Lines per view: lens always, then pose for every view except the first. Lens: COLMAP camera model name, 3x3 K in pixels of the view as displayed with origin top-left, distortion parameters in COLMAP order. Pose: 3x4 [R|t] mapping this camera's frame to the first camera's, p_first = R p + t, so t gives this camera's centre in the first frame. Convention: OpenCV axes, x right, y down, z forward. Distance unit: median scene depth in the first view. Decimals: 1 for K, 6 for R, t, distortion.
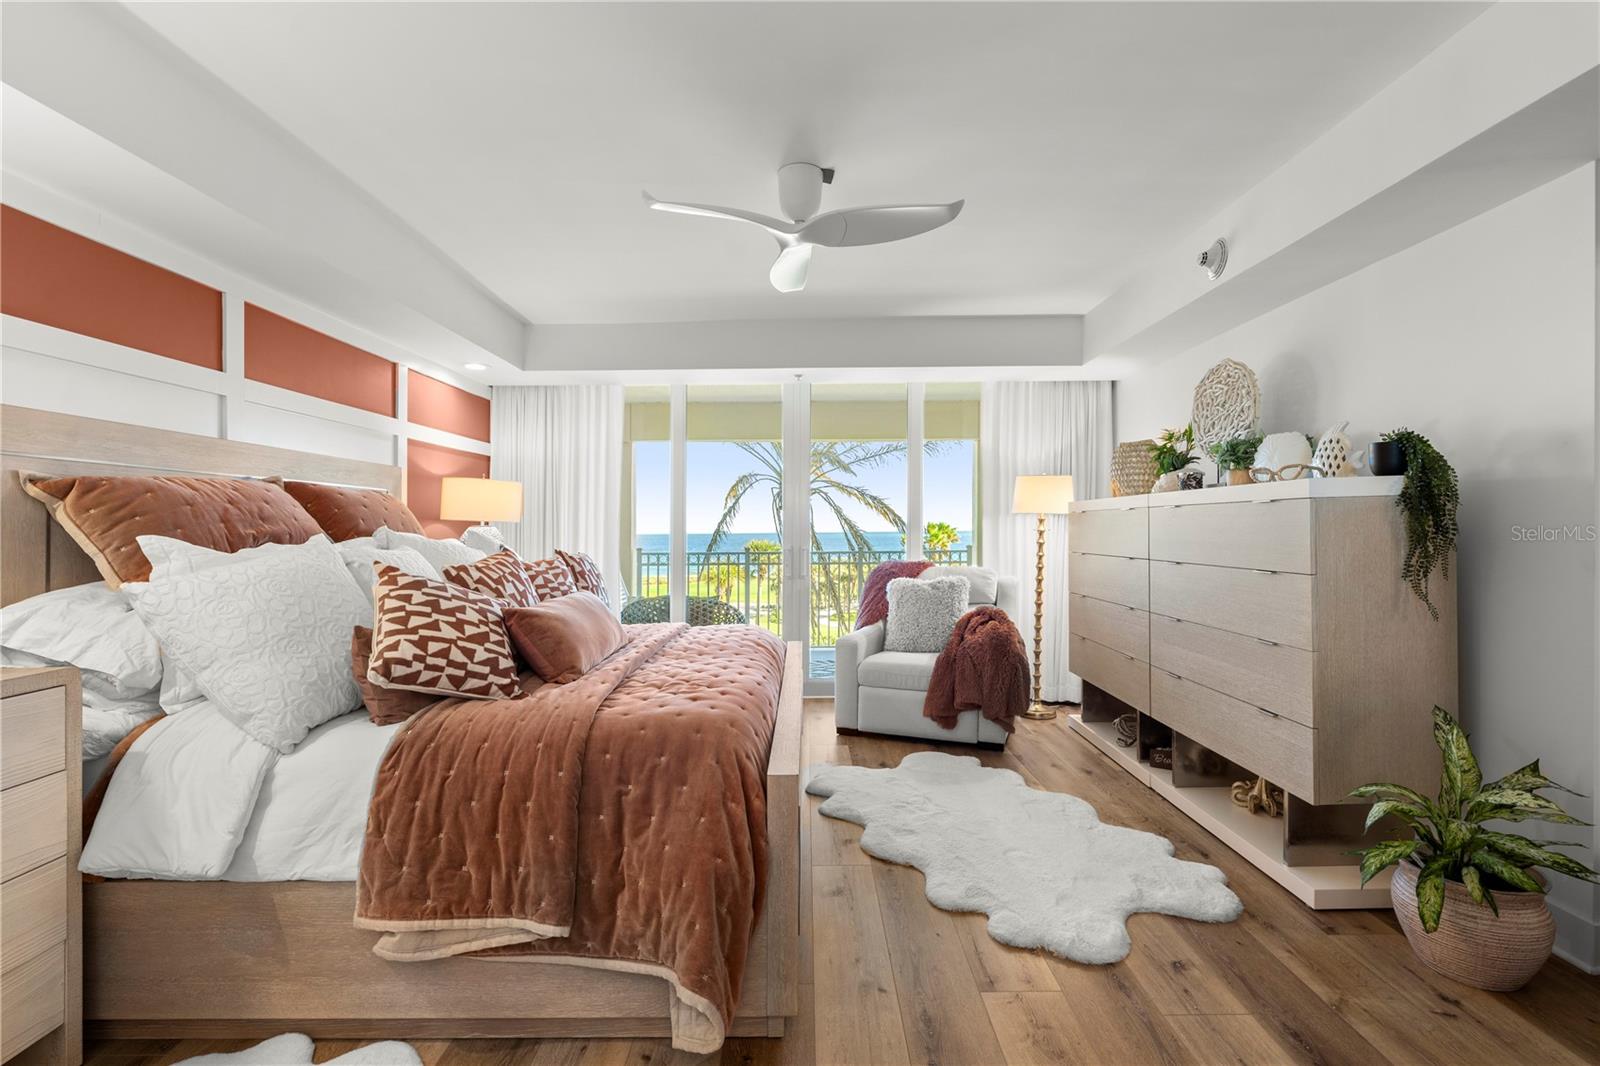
lens RADIAL K [[724.8, 0, 780.8], [0, 724.8, 527.8], [0, 0, 1]] dist [0.001882, 0.000229]
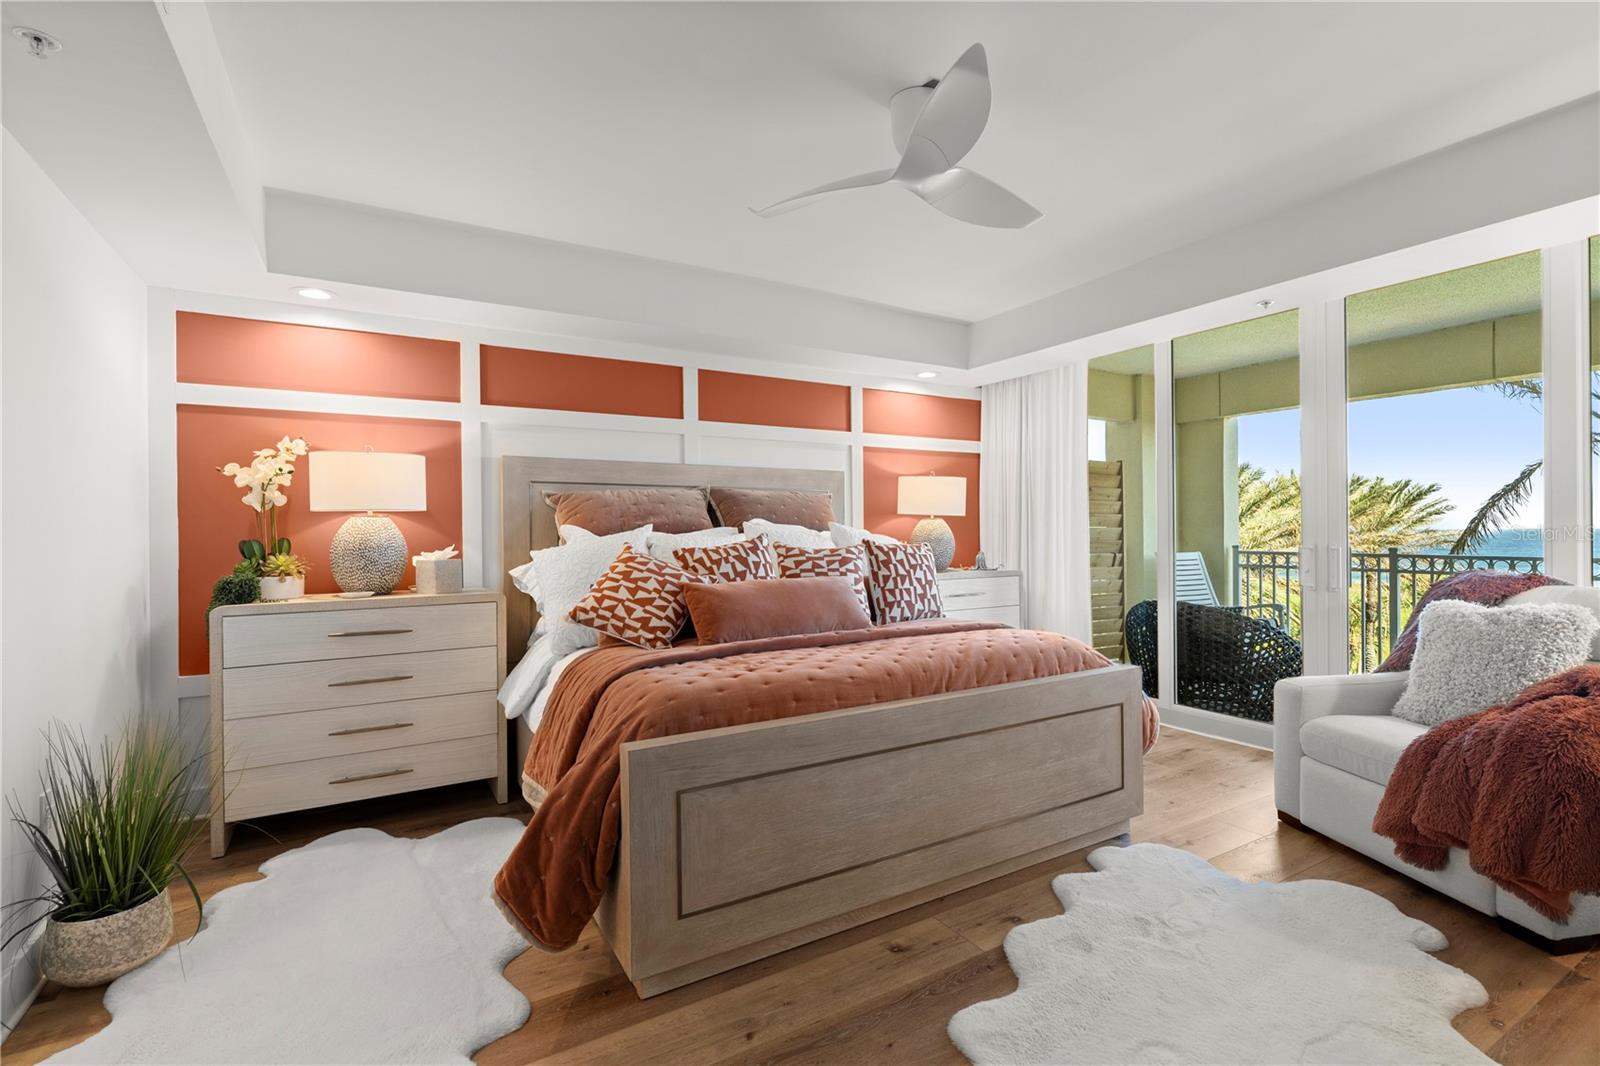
lens RADIAL K [[730.8, 0, 834.2], [0, 730.8, 532.1], [0, 0, 1]] dist [0.000799, 0.000439]
pose [[0.524684, 0.002187, -0.851294, 0.671613], [0.005135, 0.999970, 0.005734, 0.014616], [0.851282, -0.007380, 0.524657, 0.442406]]
